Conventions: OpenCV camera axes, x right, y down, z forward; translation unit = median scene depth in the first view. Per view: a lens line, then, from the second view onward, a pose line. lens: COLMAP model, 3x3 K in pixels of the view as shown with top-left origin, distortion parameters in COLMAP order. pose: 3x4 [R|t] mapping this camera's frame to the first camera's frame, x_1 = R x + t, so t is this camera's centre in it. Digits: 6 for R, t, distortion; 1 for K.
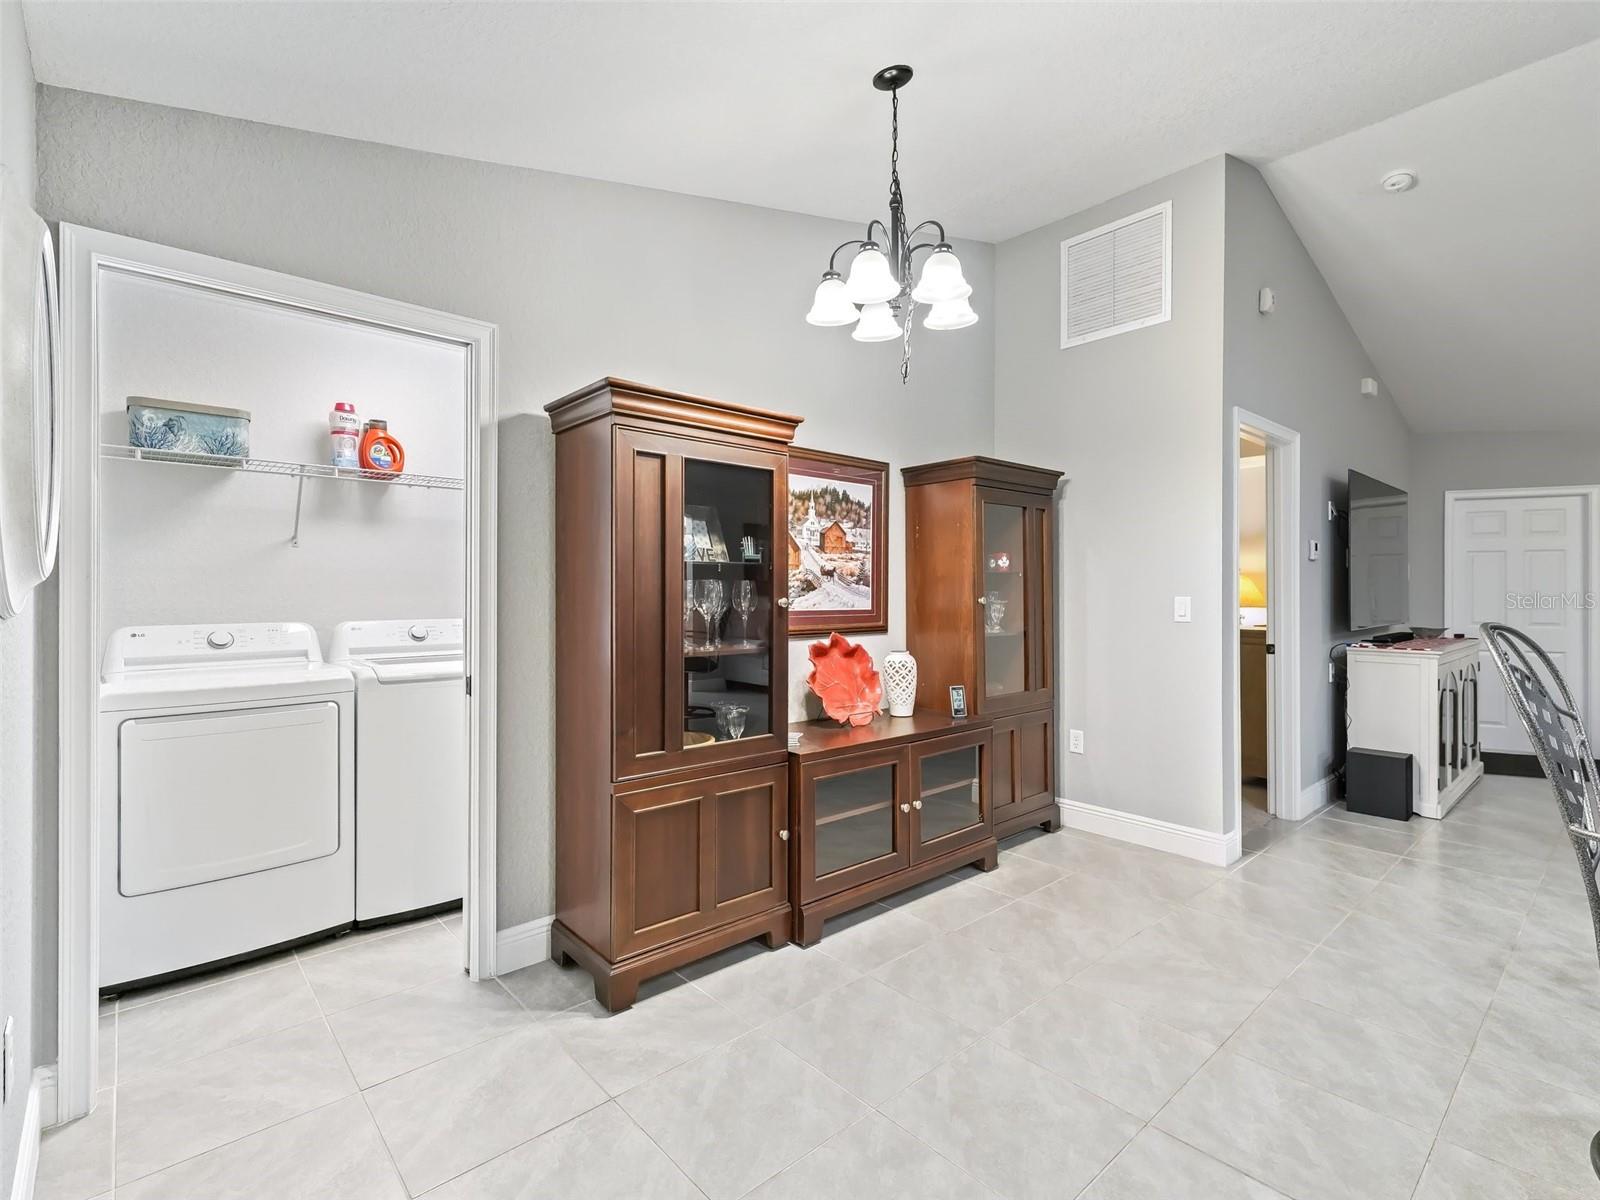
lens RADIAL K [[769.9, 0, 808.9], [0, 769.9, 587.9], [0, 0, 1]] dist [0.019124, -0.001574]
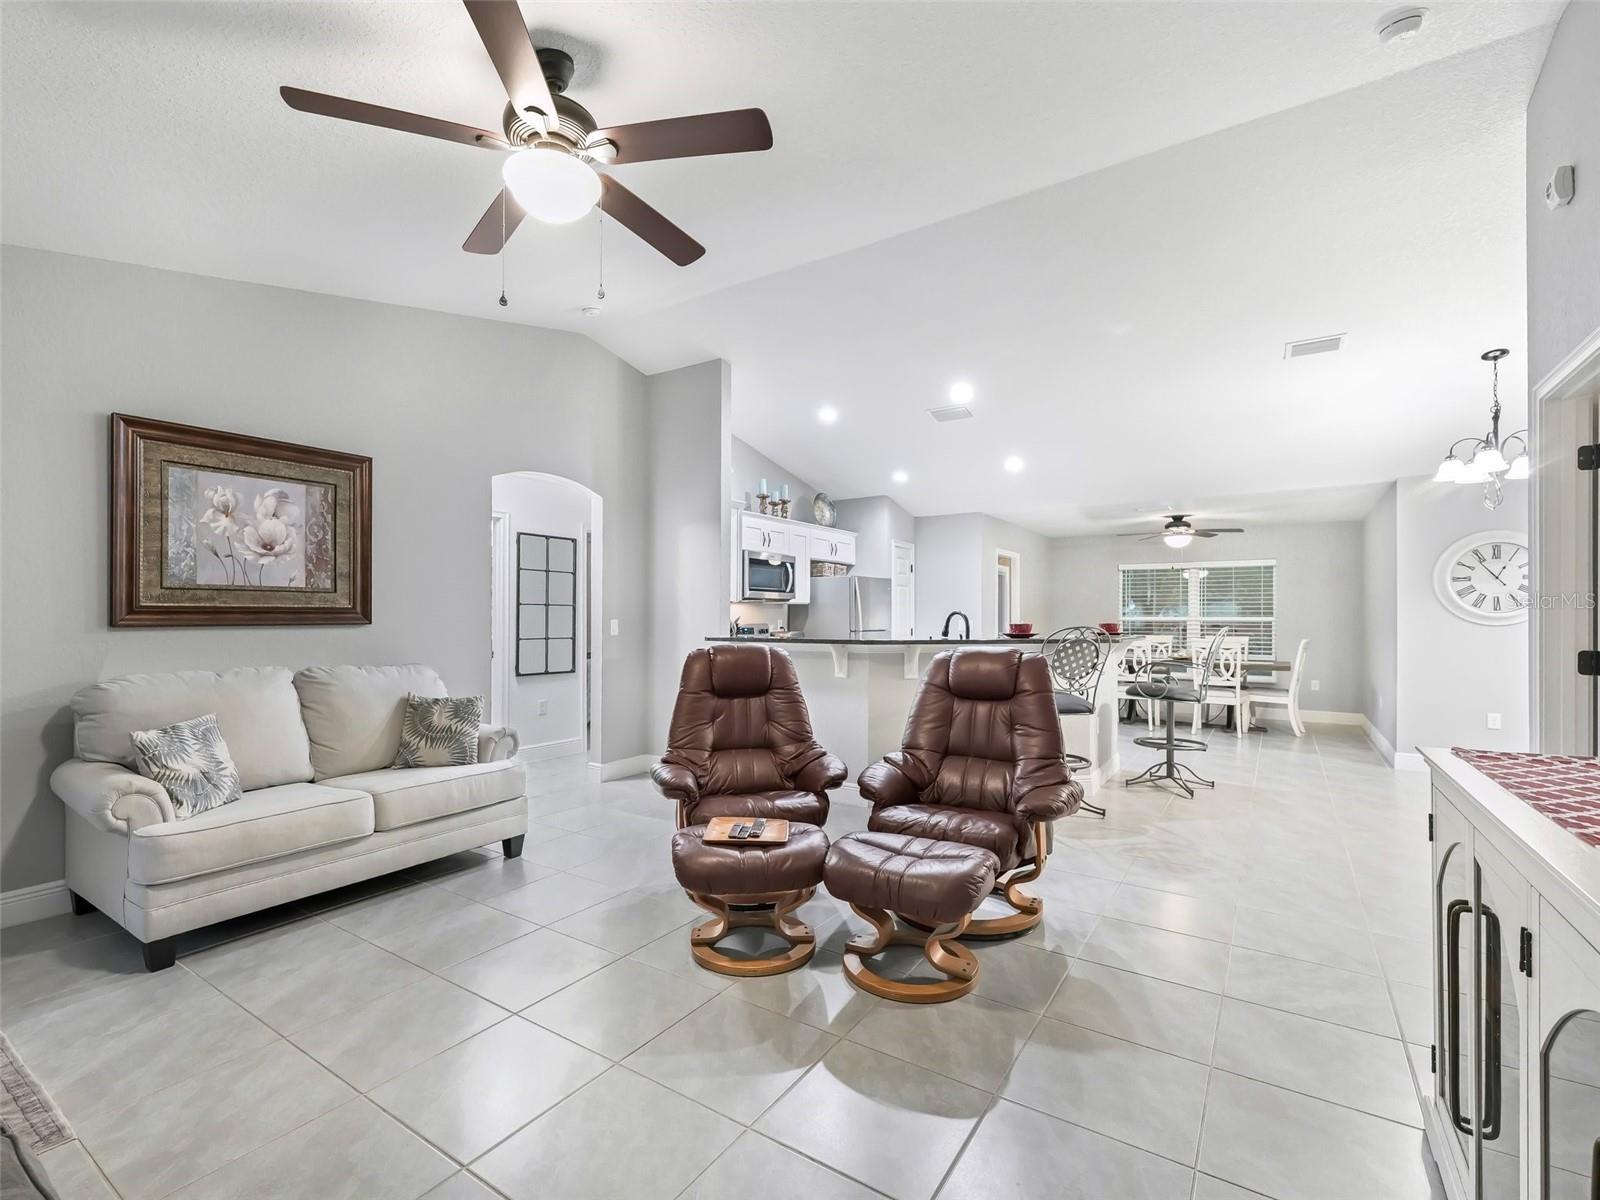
lens RADIAL K [[734.0, 0, 794.8], [0, 734.0, 614.6], [0, 0, 1]] dist [0.005830, 0.000474]
pose [[-0.969208, -0.005834, -0.246174, 2.084883], [-0.003575, 0.999947, -0.009623, 0.018020], [0.246217, -0.008447, -0.969178, 2.175203]]
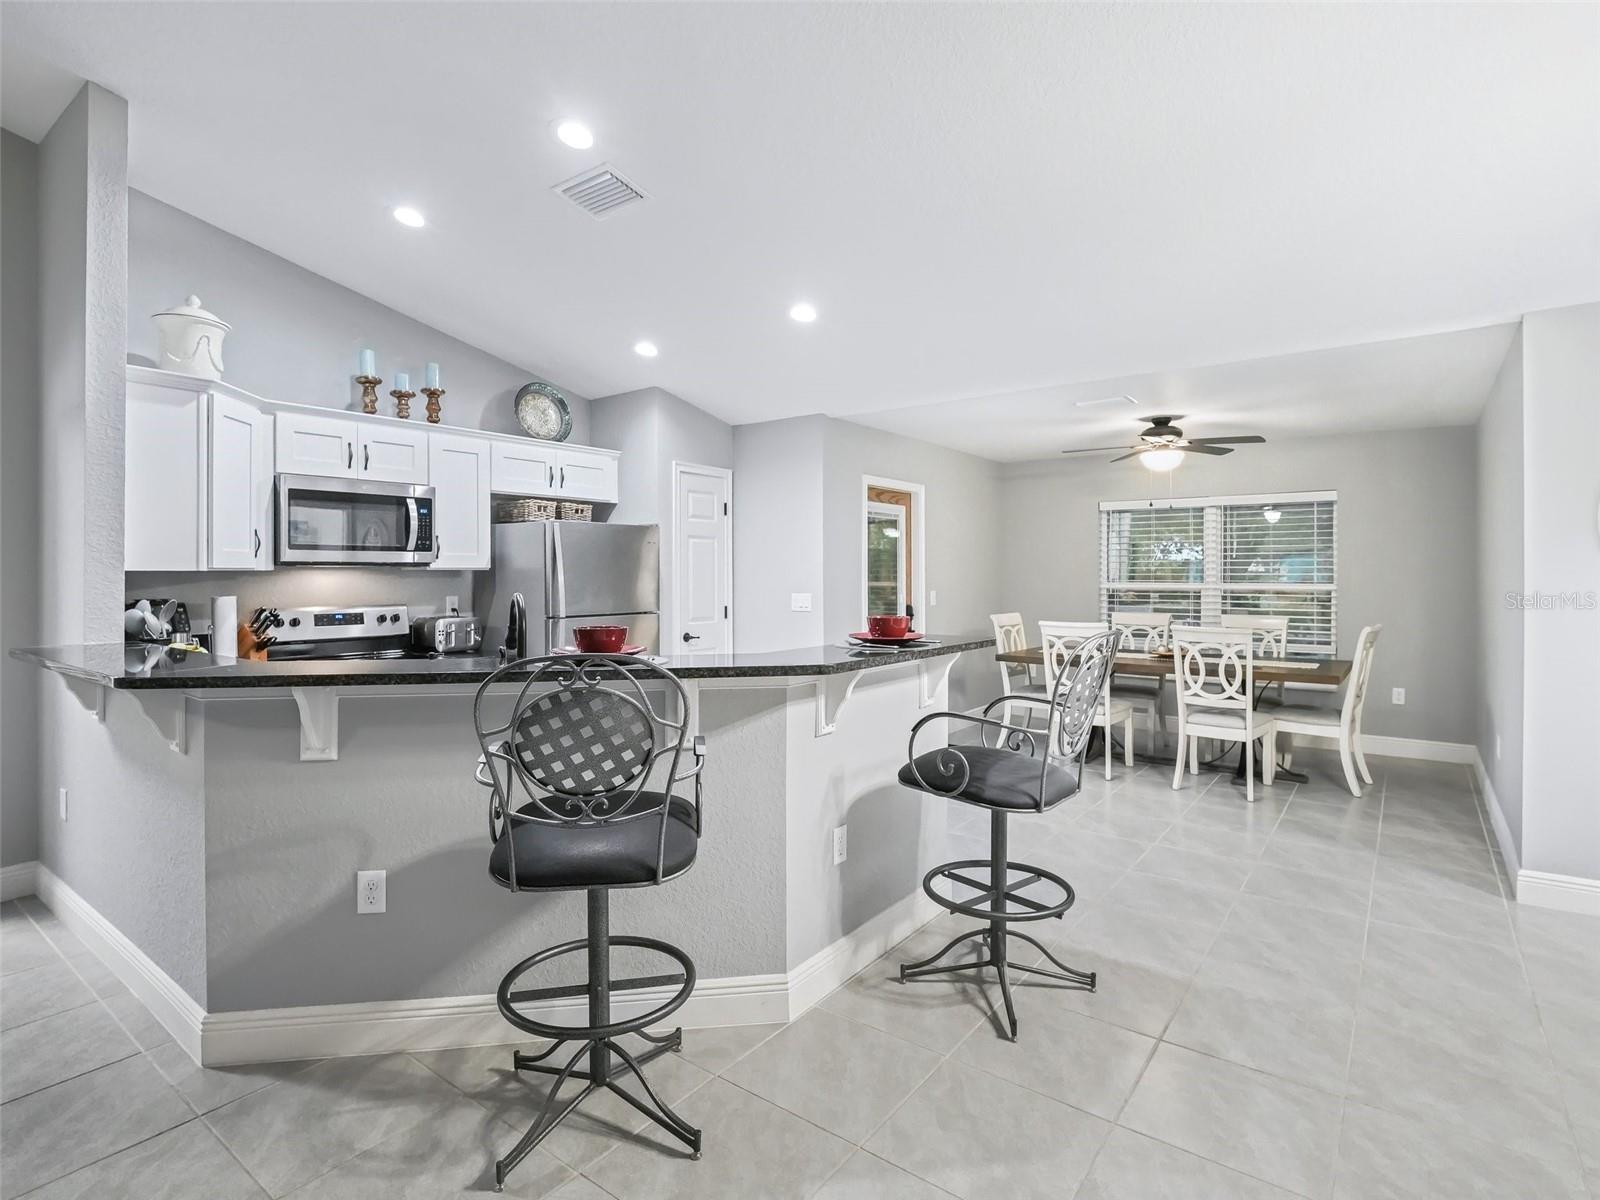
lens RADIAL K [[821.1, 0, 808.3], [0, 821.1, 573.0], [0, 0, 1]] dist [-0.013796, -0.003470]
pose [[-0.981026, -0.001078, -0.193872, 0.992204], [-0.000384, 0.999993, -0.003618, -0.035124], [0.193875, -0.003475, -0.981020, 1.399328]]
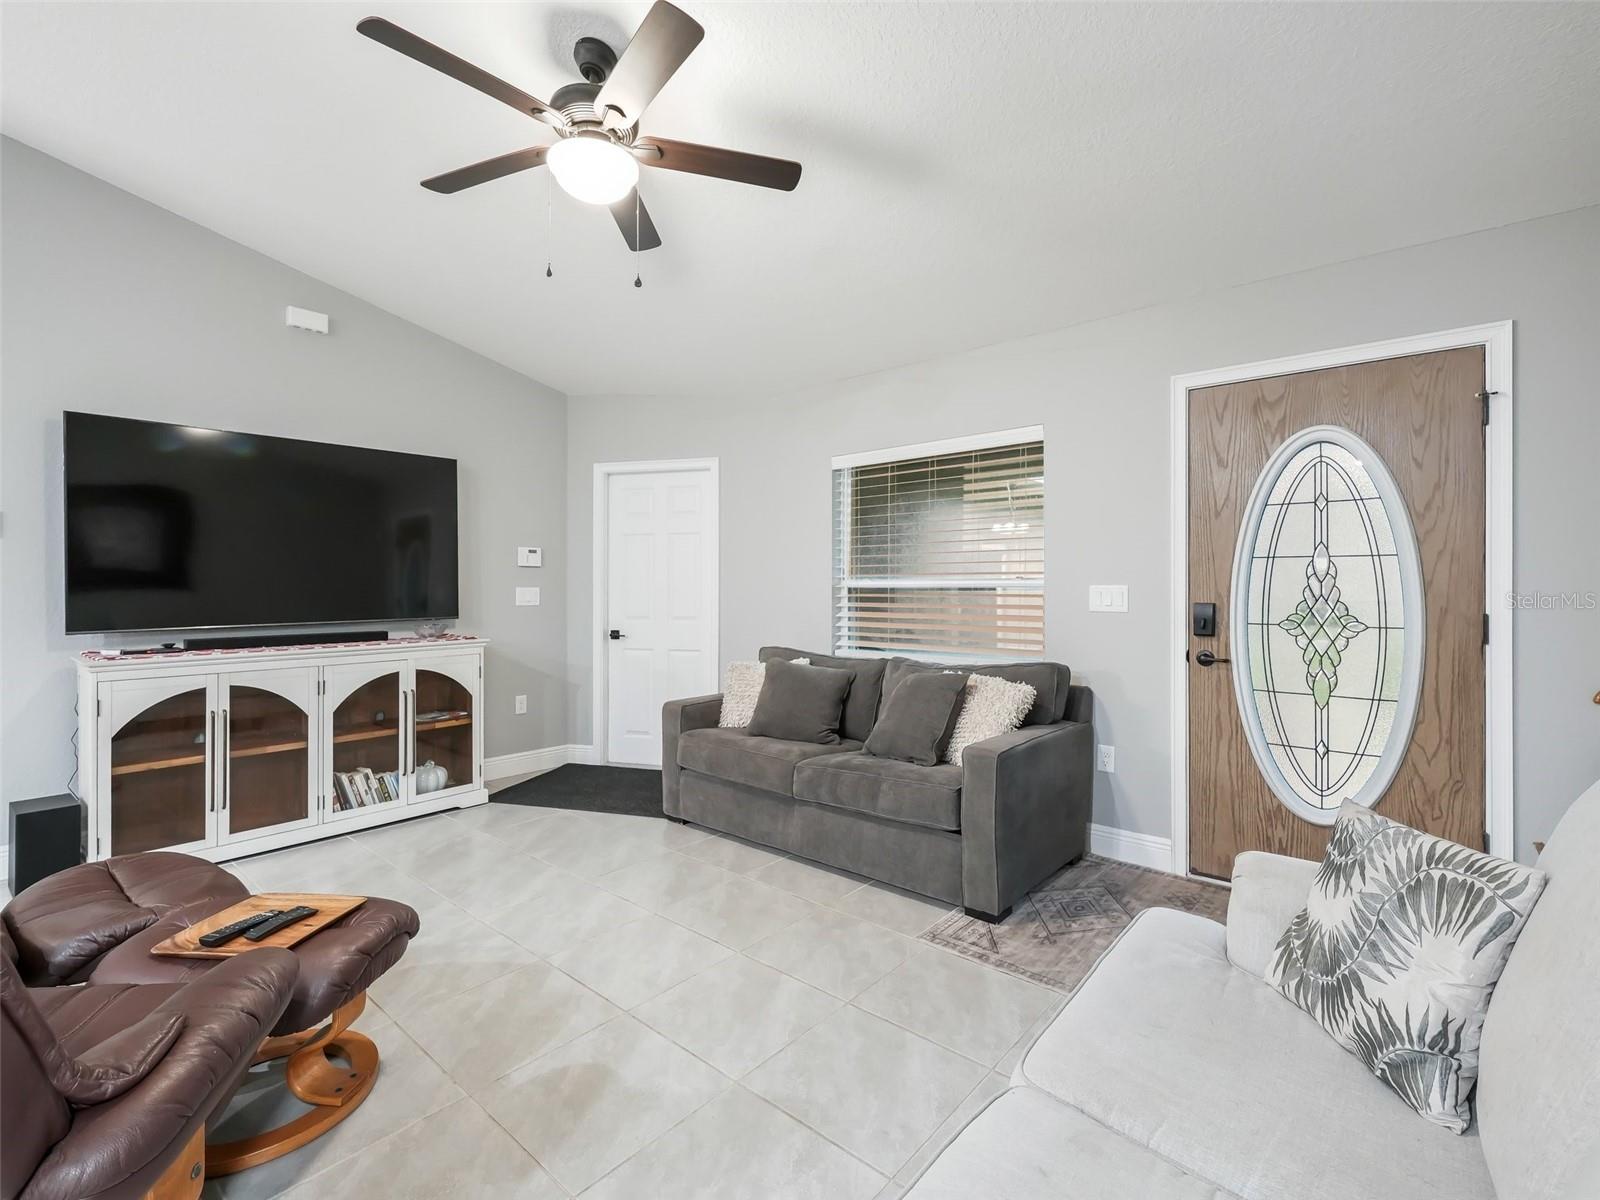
lens RADIAL K [[734.0, 0, 801.1], [0, 734.0, 593.5], [0, 0, 1]] dist [0.005830, 0.000474]
pose [[0.992650, -0.004707, 0.120931, 2.286021], [0.003045, 0.999898, 0.013926, 0.016219], [-0.120984, -0.013456, 0.992563, 0.405656]]
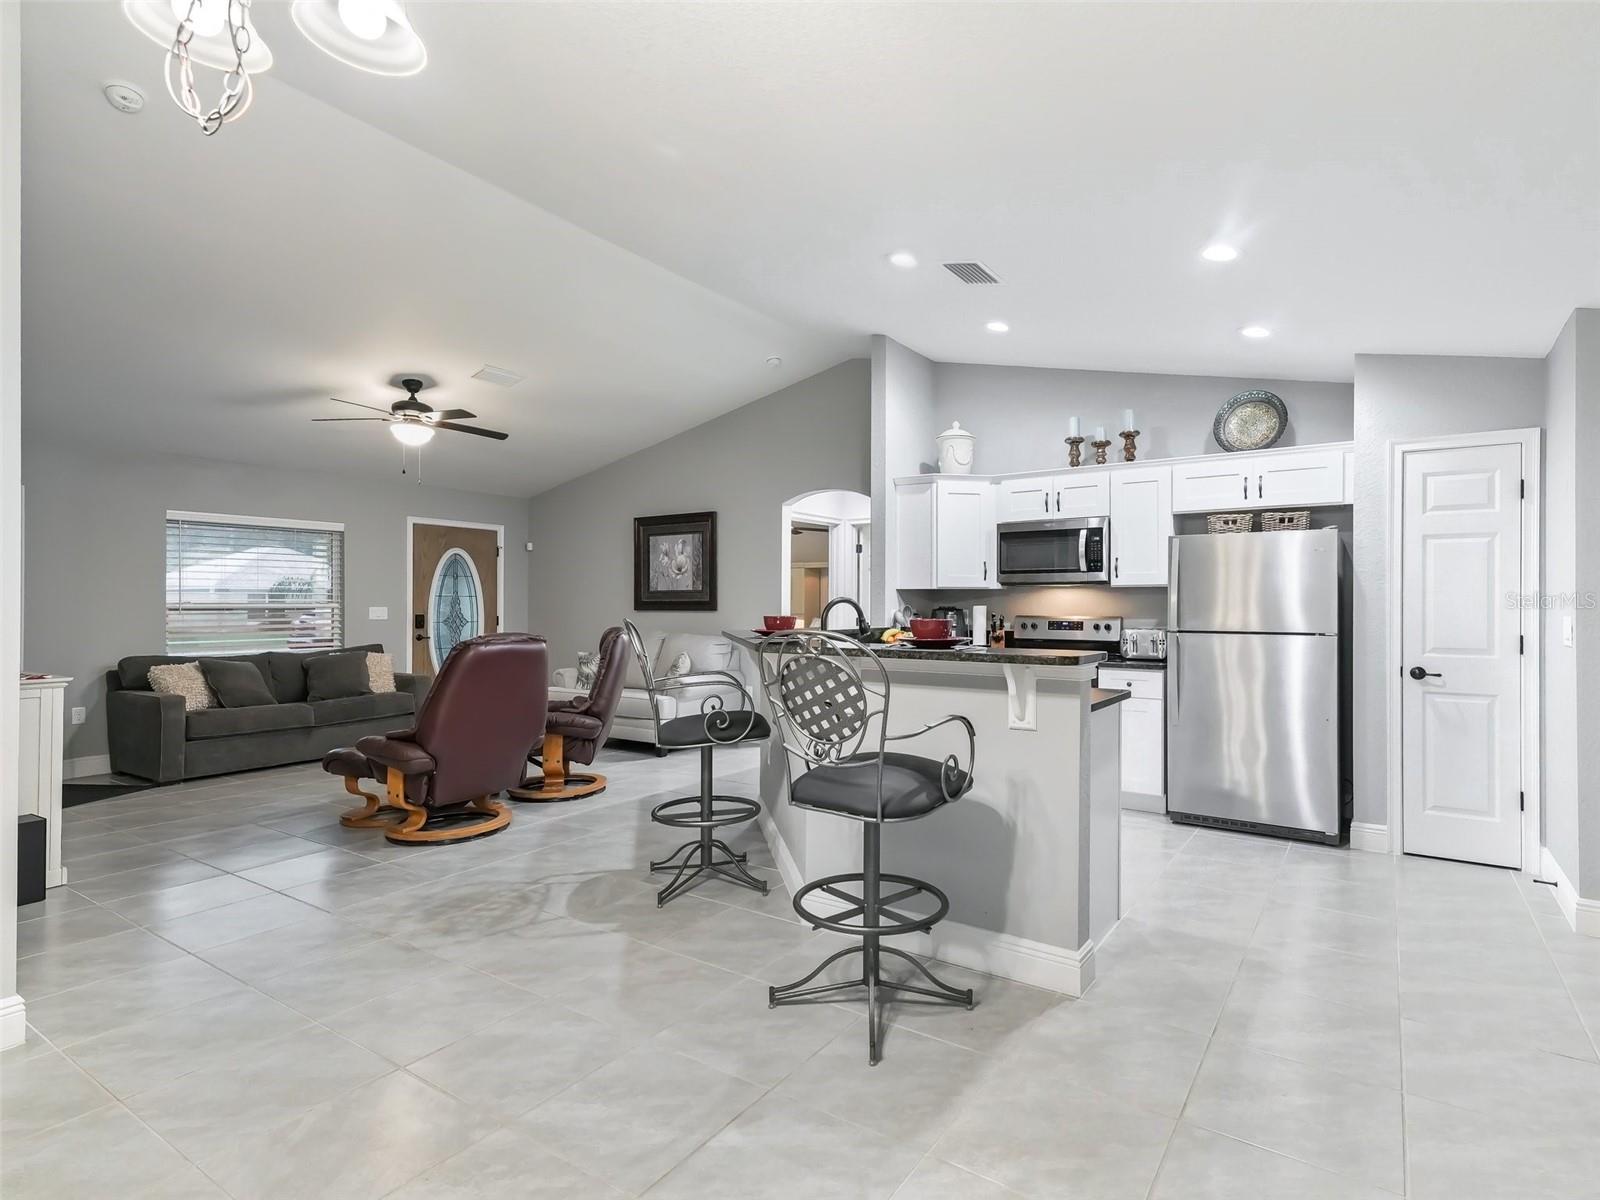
lens RADIAL K [[824.5, 0, 843.7], [0, 824.5, 598.9], [0, 0, 1]] dist [0.034397, -0.000410]
pose [[-0.247846, 0.004204, 0.968790, -0.398905], [-0.007460, 0.999953, -0.006248, 0.000090], [-0.968771, -0.008776, -0.247803, 0.715839]]
